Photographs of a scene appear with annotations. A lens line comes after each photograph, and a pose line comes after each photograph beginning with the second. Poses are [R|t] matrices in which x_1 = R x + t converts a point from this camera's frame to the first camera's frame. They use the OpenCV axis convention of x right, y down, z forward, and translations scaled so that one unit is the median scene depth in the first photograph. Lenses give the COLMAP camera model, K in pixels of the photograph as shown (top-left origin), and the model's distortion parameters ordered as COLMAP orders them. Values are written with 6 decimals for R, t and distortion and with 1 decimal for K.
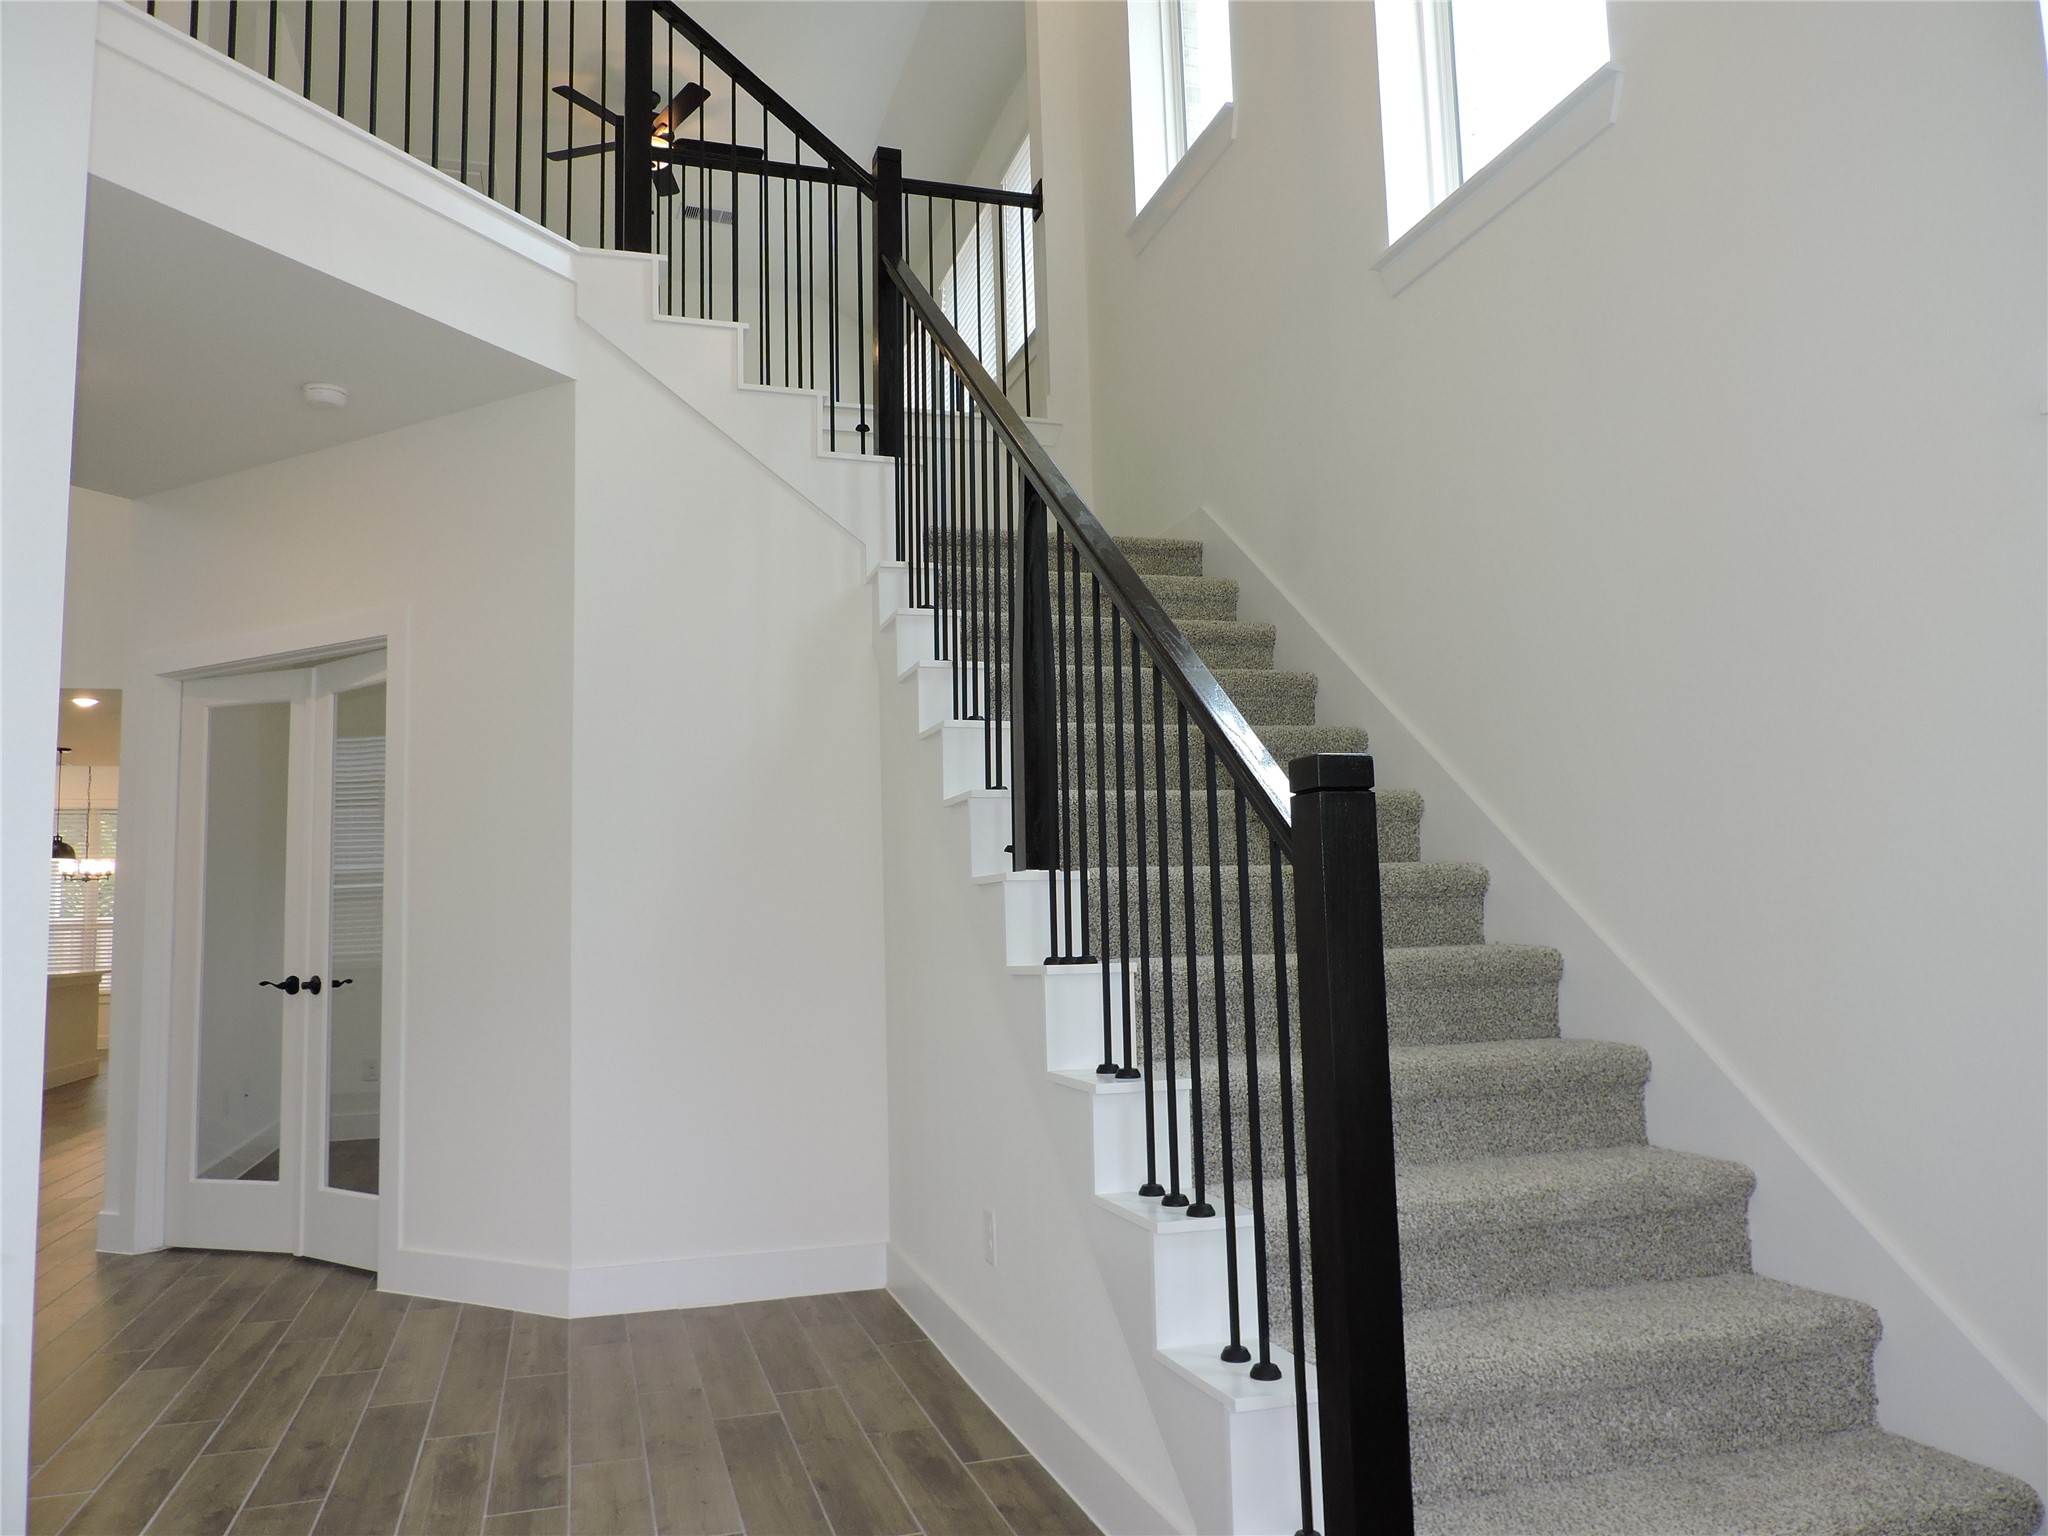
lens RADIAL K [[1467.1, 0, 1024.0], [0, 1467.1, 768.0], [0, 0, 1]] dist [-0.021842, 0.005065]
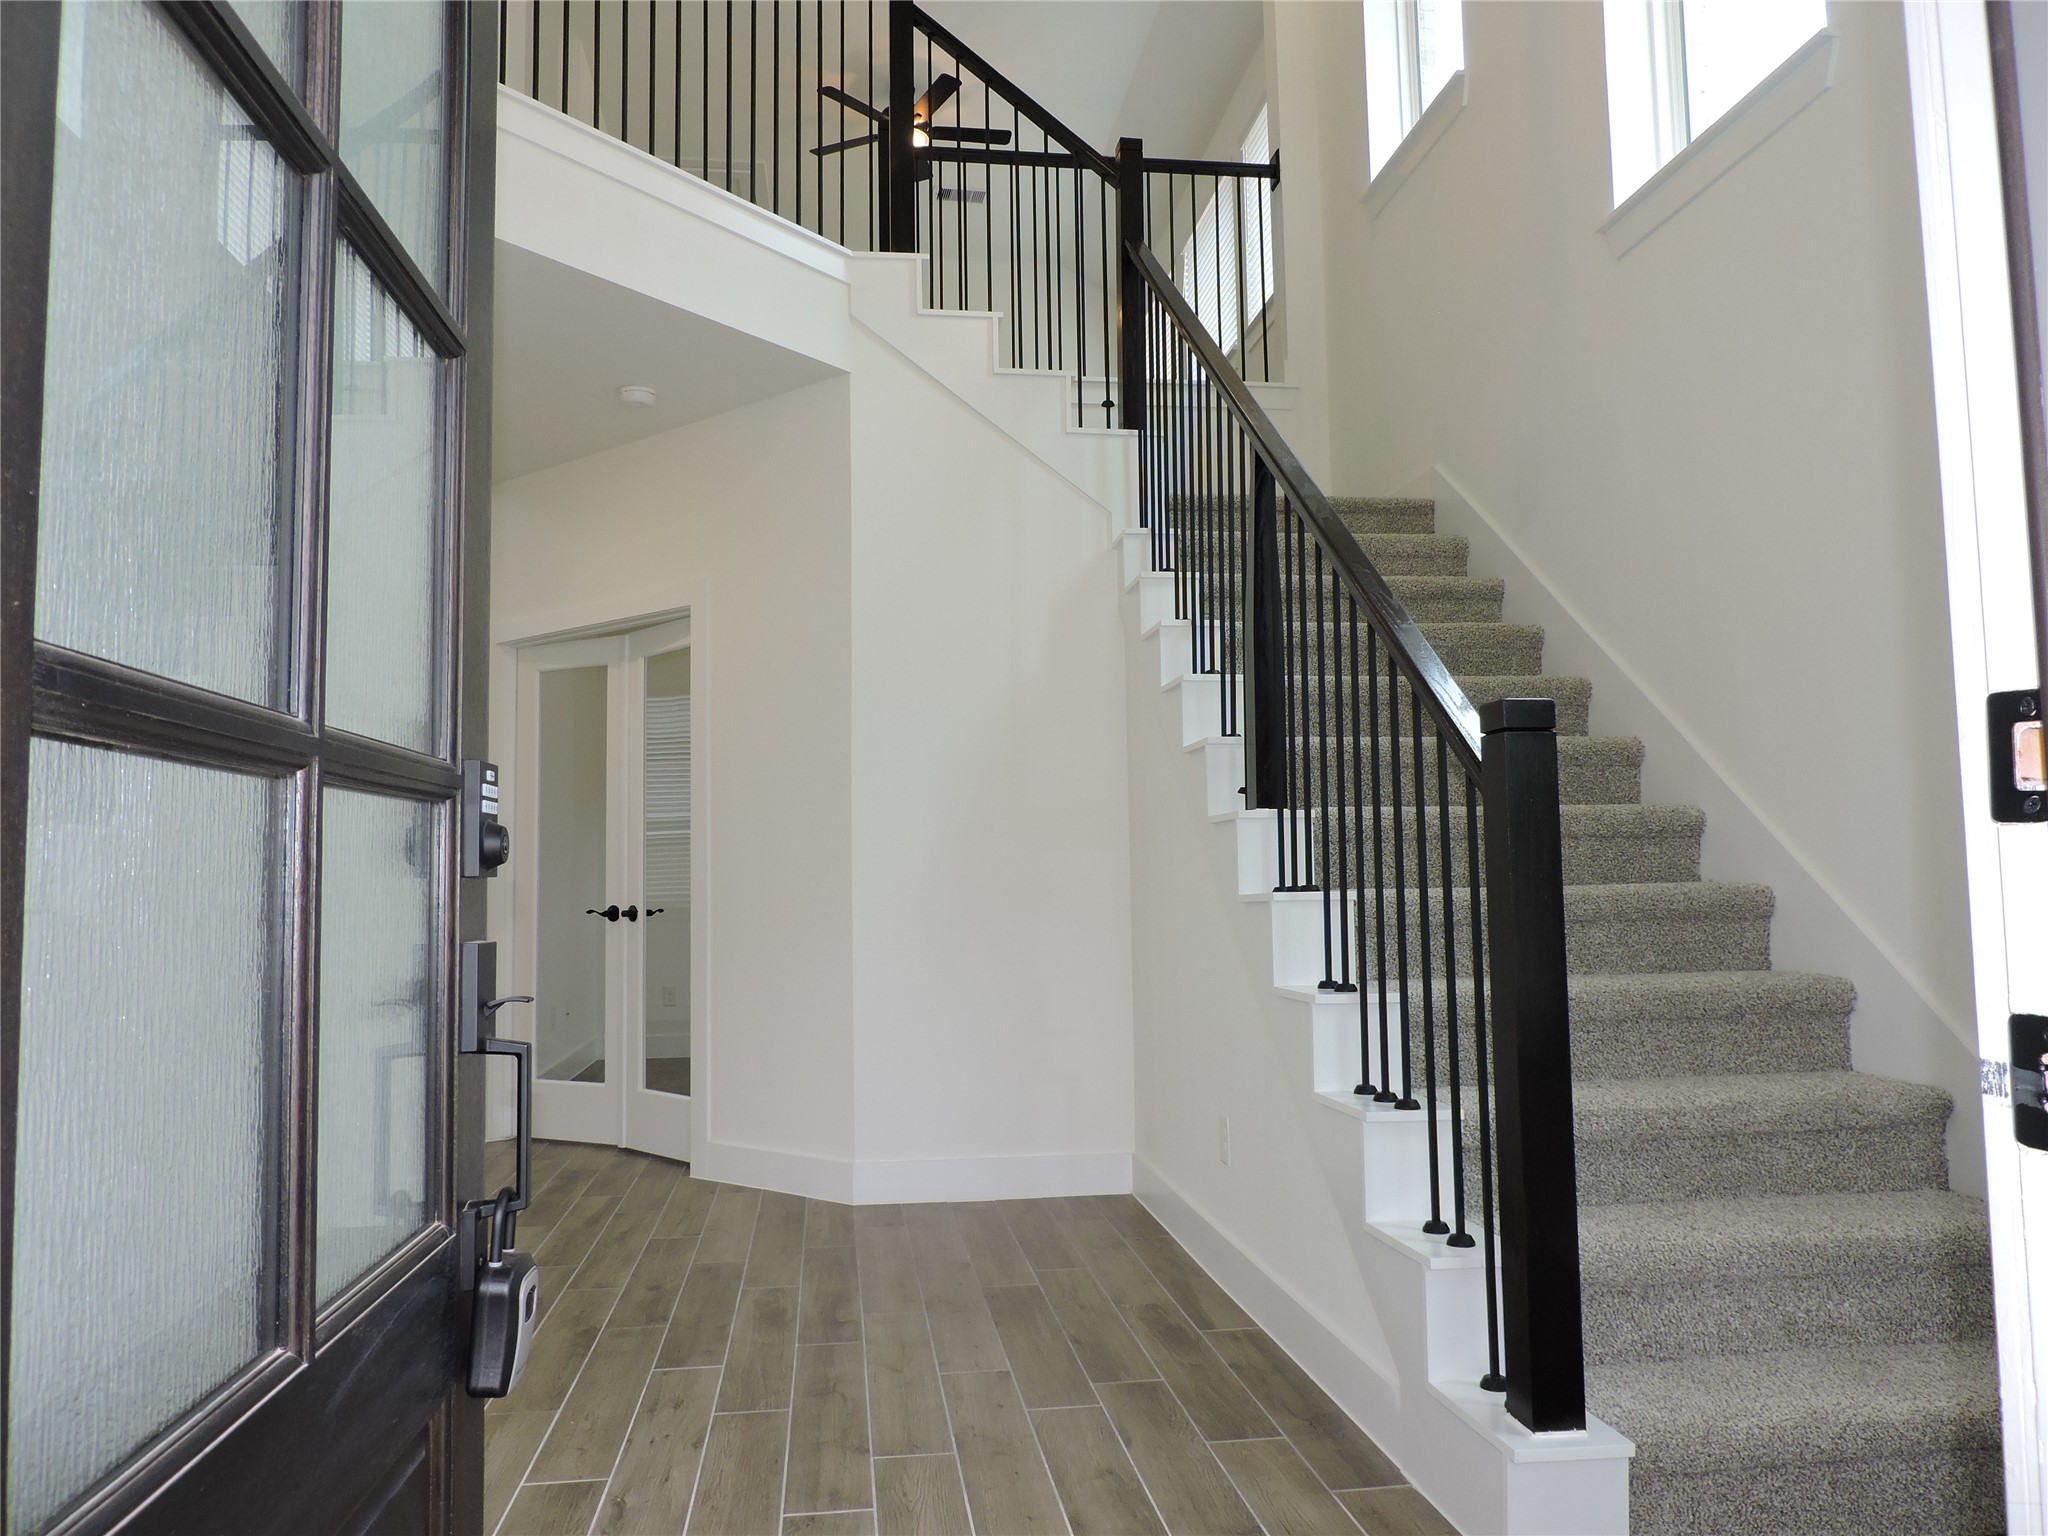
lens RADIAL K [[1467.1, 0, 1024.0], [0, 1467.1, 768.0], [0, 0, 1]] dist [-0.021842, 0.005065]
pose [[0.985842, -0.001315, -0.167674, 0.011827], [0.006404, 0.999535, 0.029818, 0.003763], [0.167557, -0.030470, 0.985391, -0.100966]]
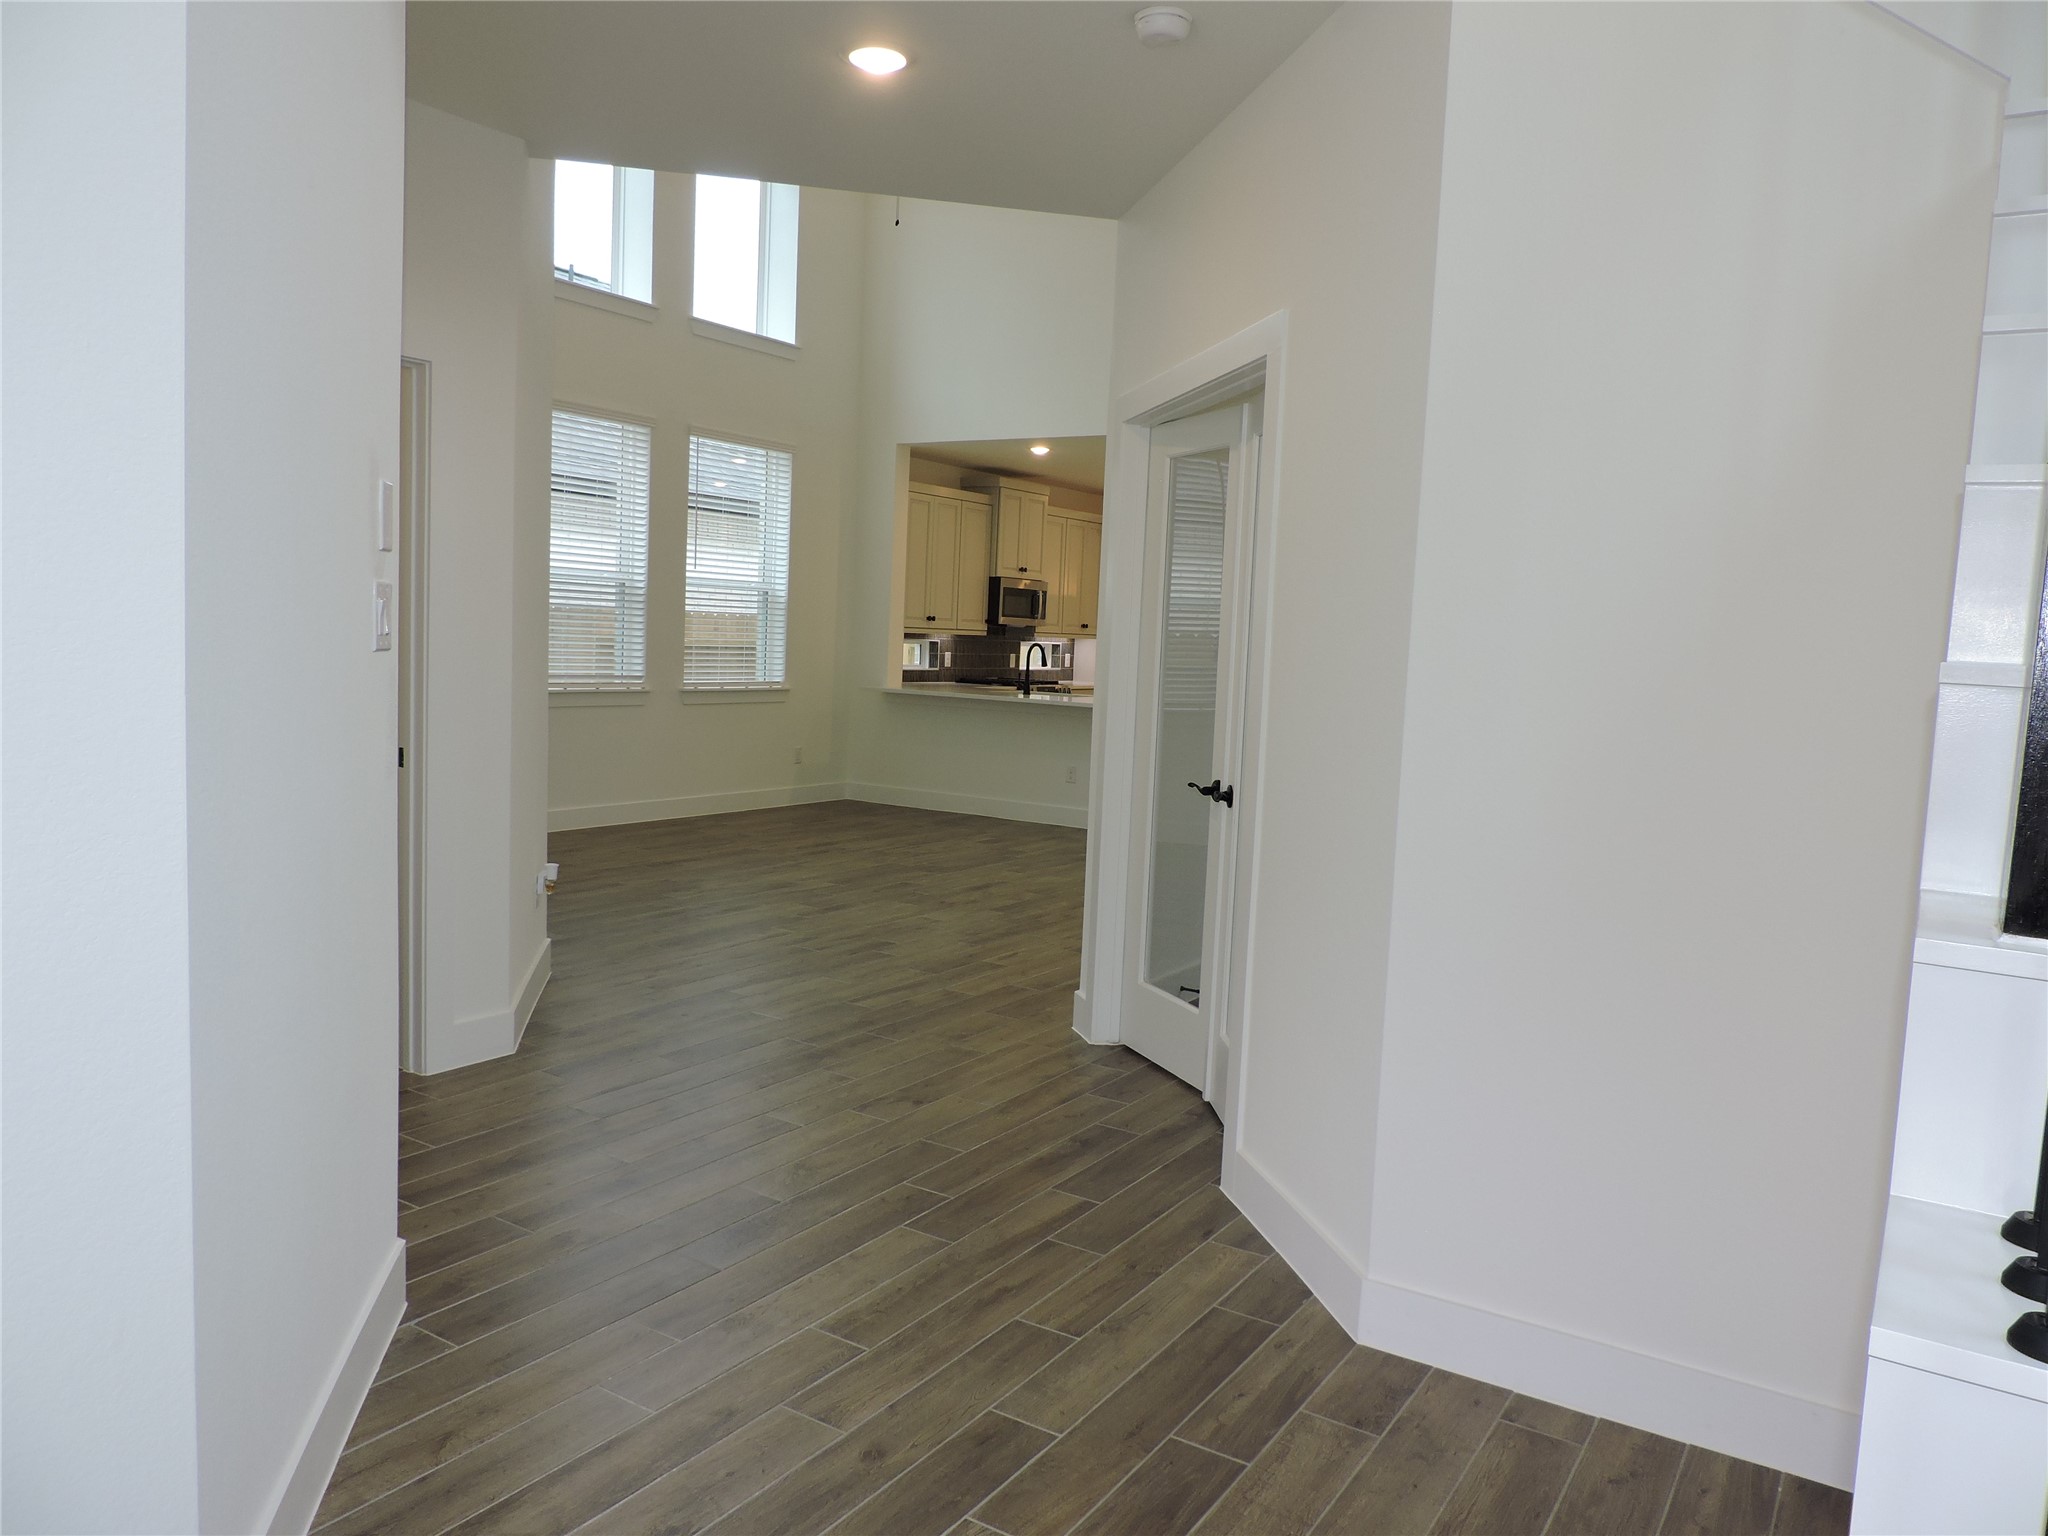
lens RADIAL K [[1467.1, 0, 1024.0], [0, 1467.1, 768.0], [0, 0, 1]] dist [-0.021842, 0.005065]
pose [[0.647544, 0.124211, -0.751837, 0.085583], [0.020163, 0.983488, 0.179848, -0.025972], [0.761761, -0.131619, 0.634347, 0.517338]]
